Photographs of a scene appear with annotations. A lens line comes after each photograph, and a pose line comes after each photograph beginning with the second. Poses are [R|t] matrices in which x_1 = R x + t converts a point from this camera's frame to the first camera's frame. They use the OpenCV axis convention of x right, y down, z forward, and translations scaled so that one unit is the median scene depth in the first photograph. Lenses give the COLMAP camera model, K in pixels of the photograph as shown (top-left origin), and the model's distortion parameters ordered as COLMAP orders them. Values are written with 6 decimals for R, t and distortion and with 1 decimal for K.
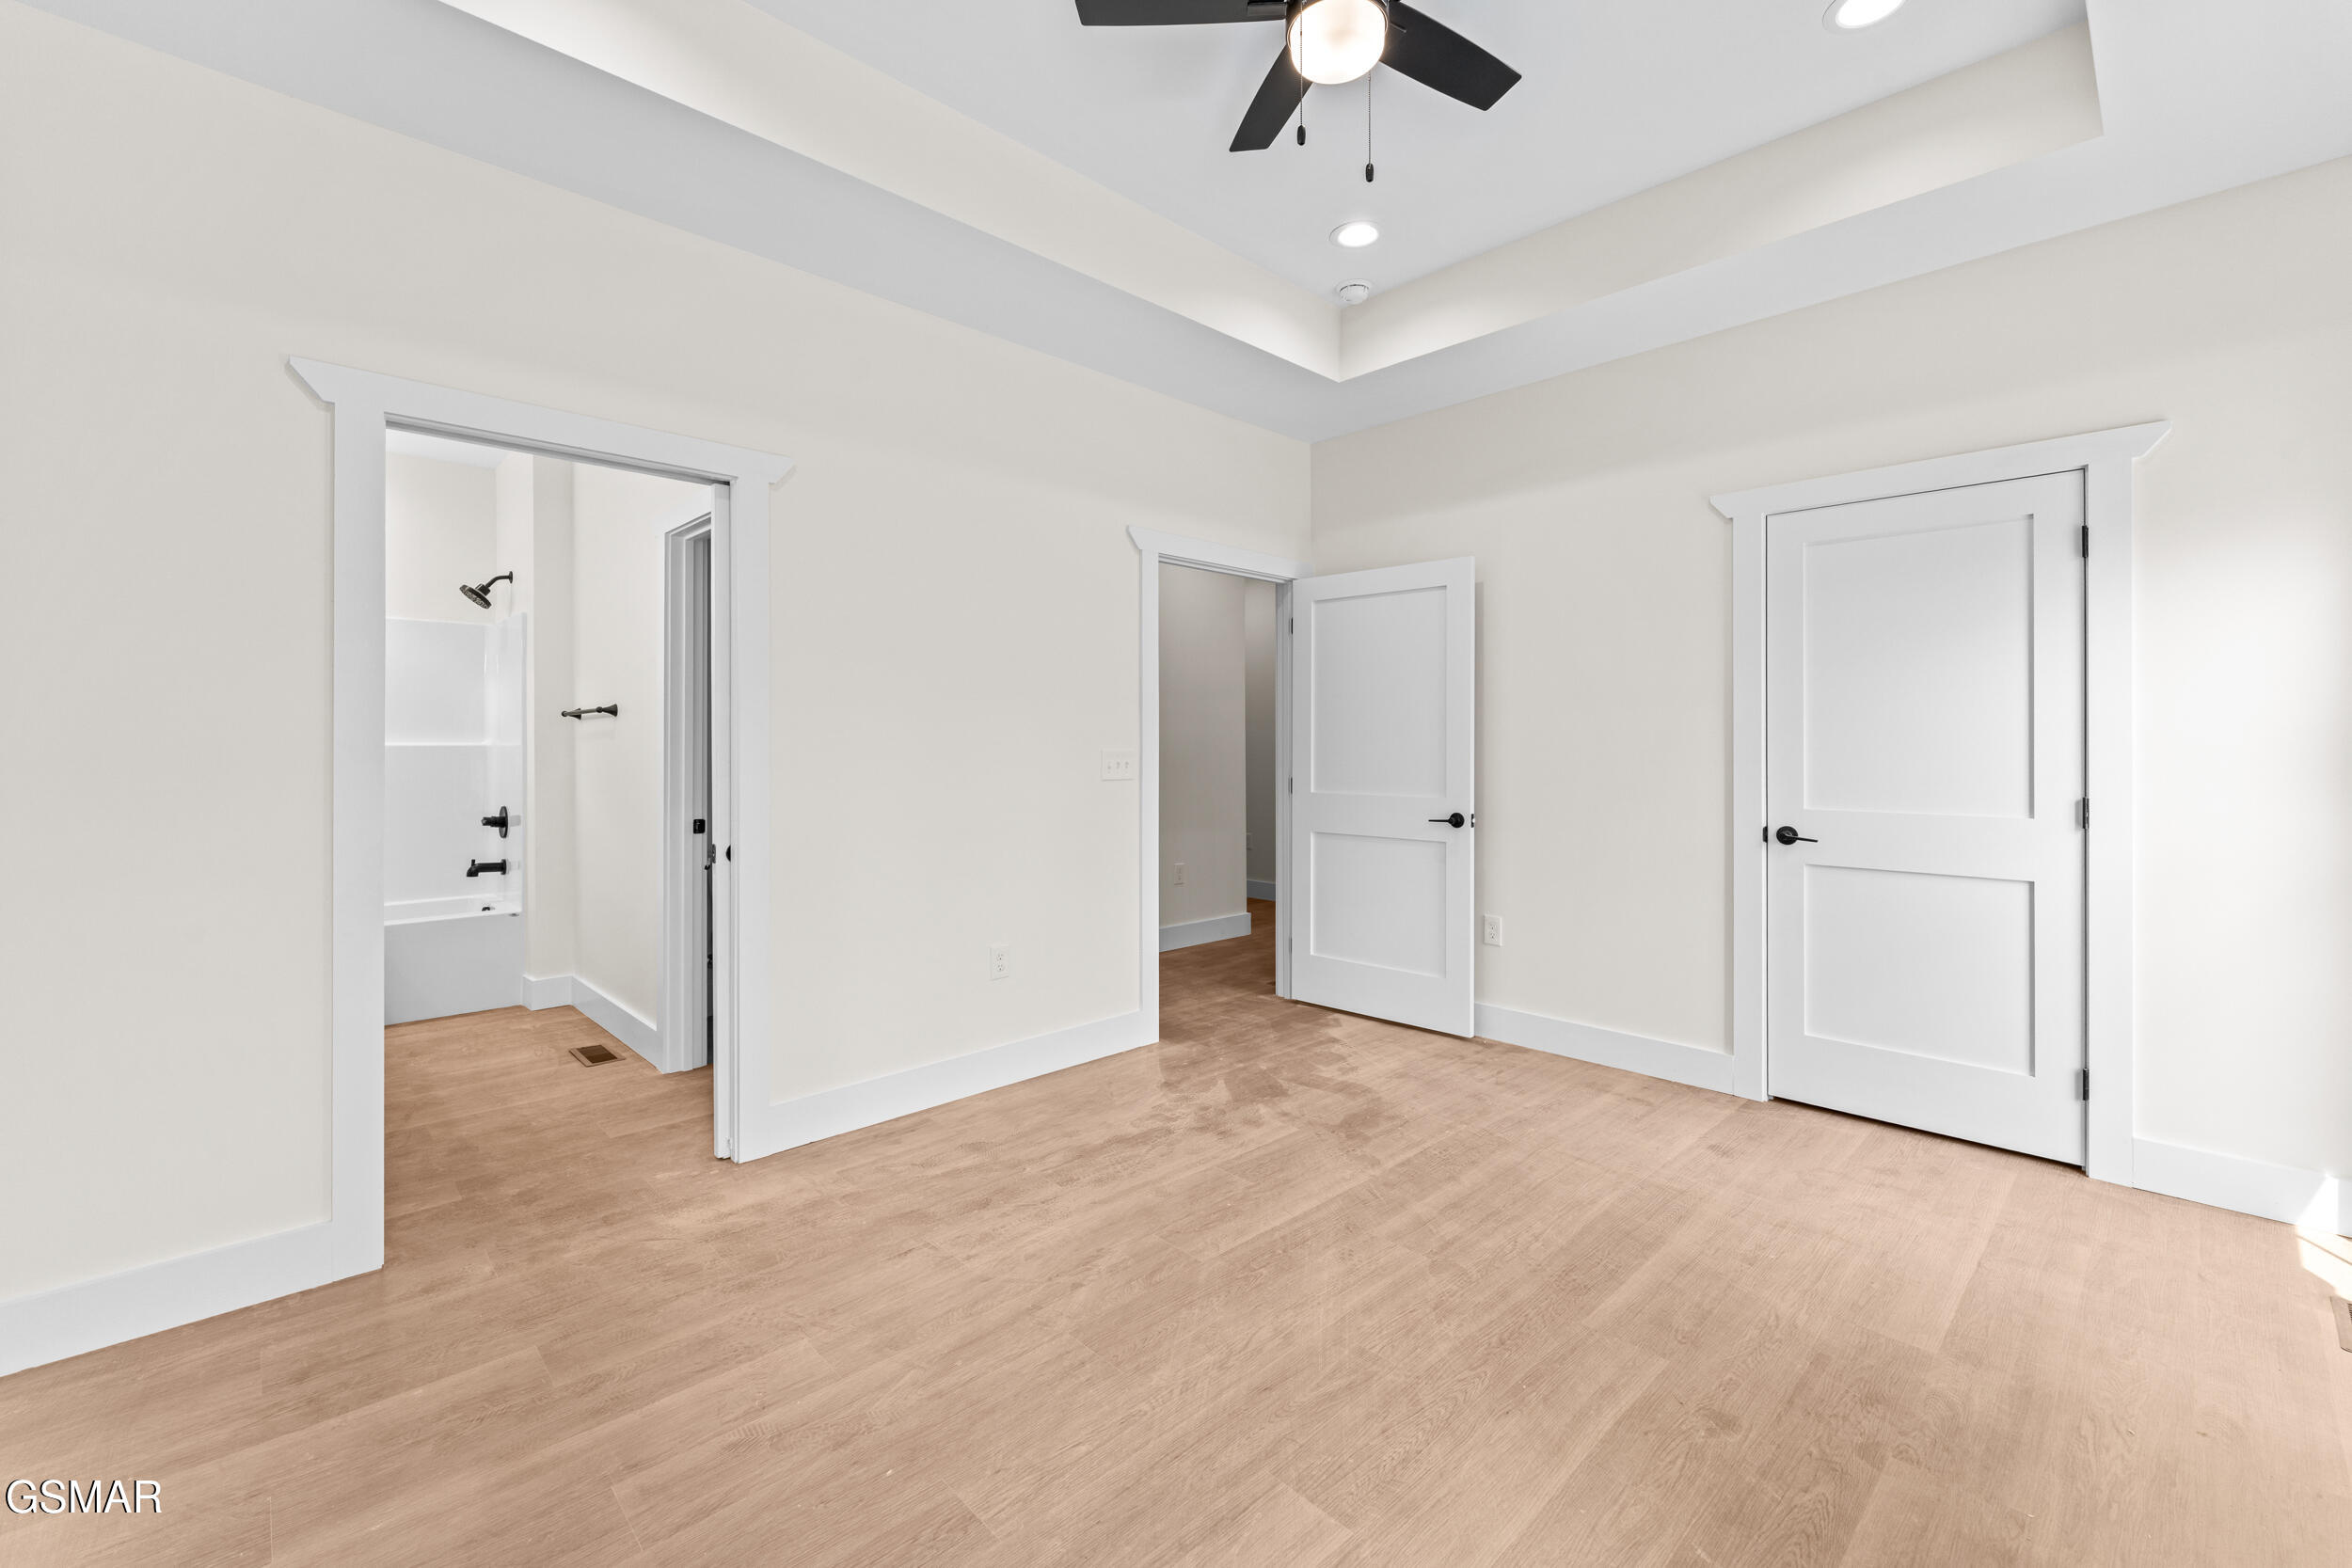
lens RADIAL K [[989.1, 0, 1157.1], [0, 989.1, 733.0], [0, 0, 1]] dist [0.000138, 0.000061]
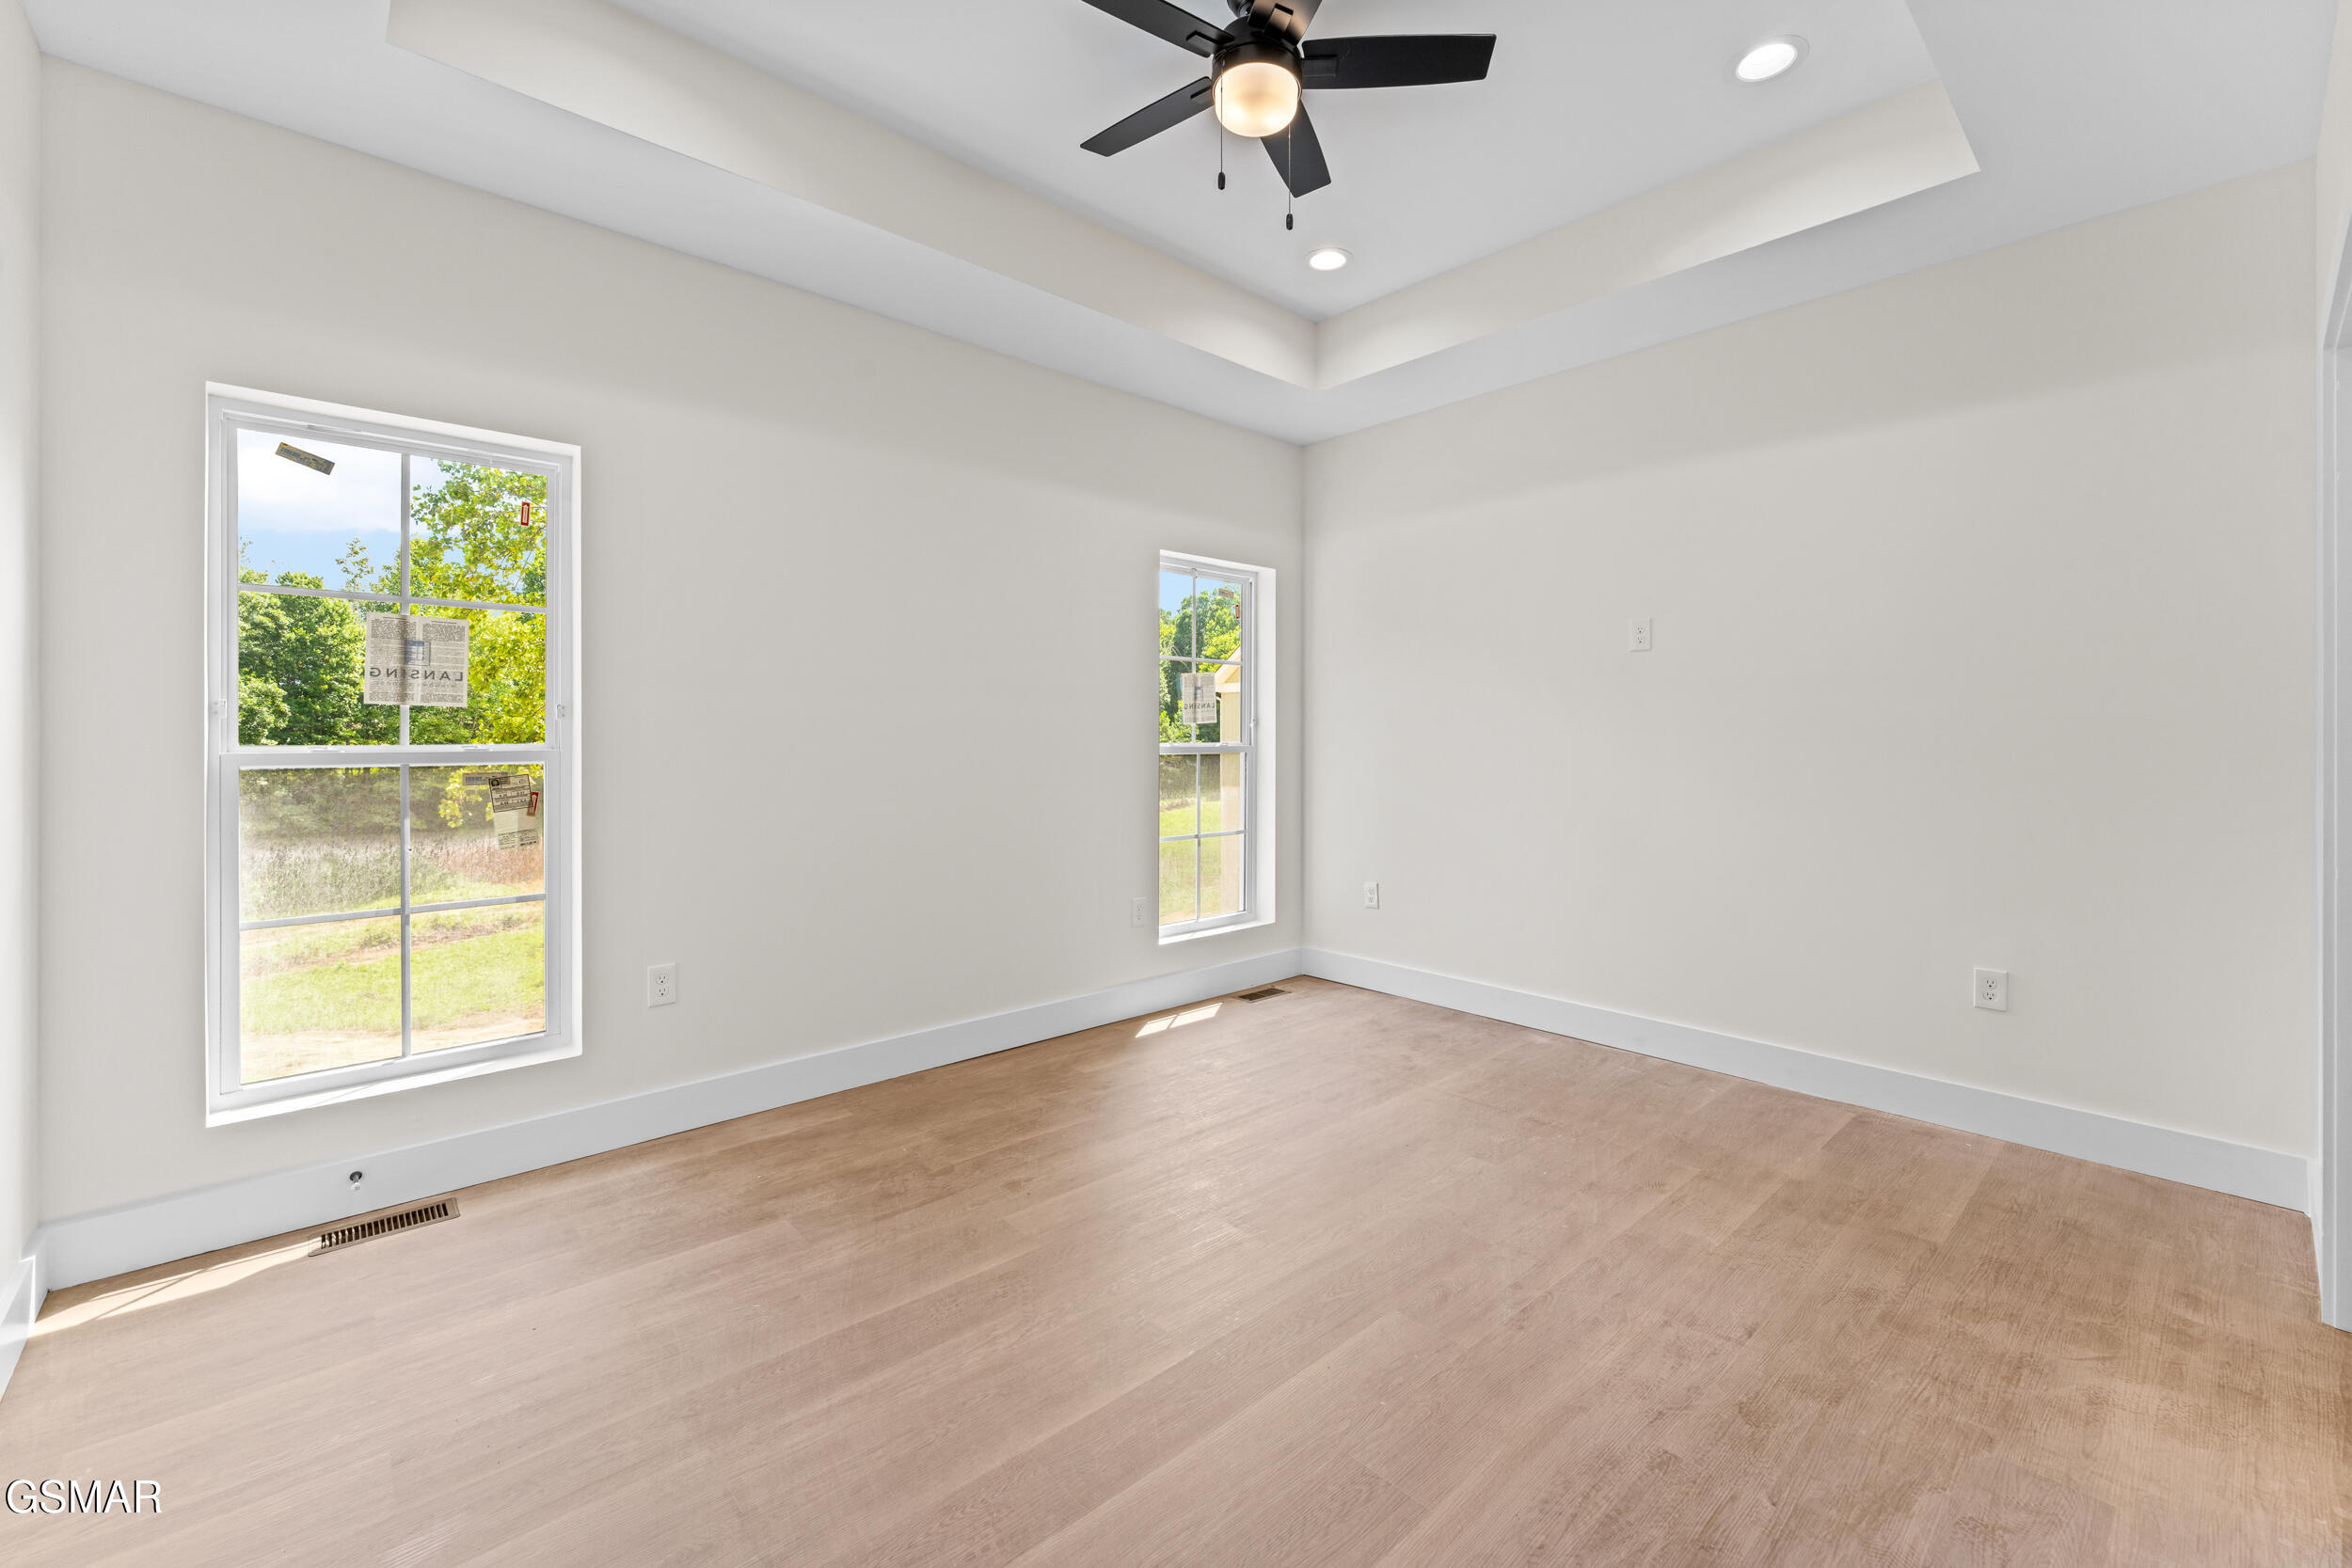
lens RADIAL K [[966.9, 0, 1173.7], [0, 966.9, 750.2], [0, 0, 1]] dist [-0.001417, -0.000370]
pose [[-0.999913, 0.000393, 0.013167, 0.220397], [0.000439, 0.999994, 0.003481, 0.021680], [-0.013166, 0.003487, -0.999907, 1.759408]]
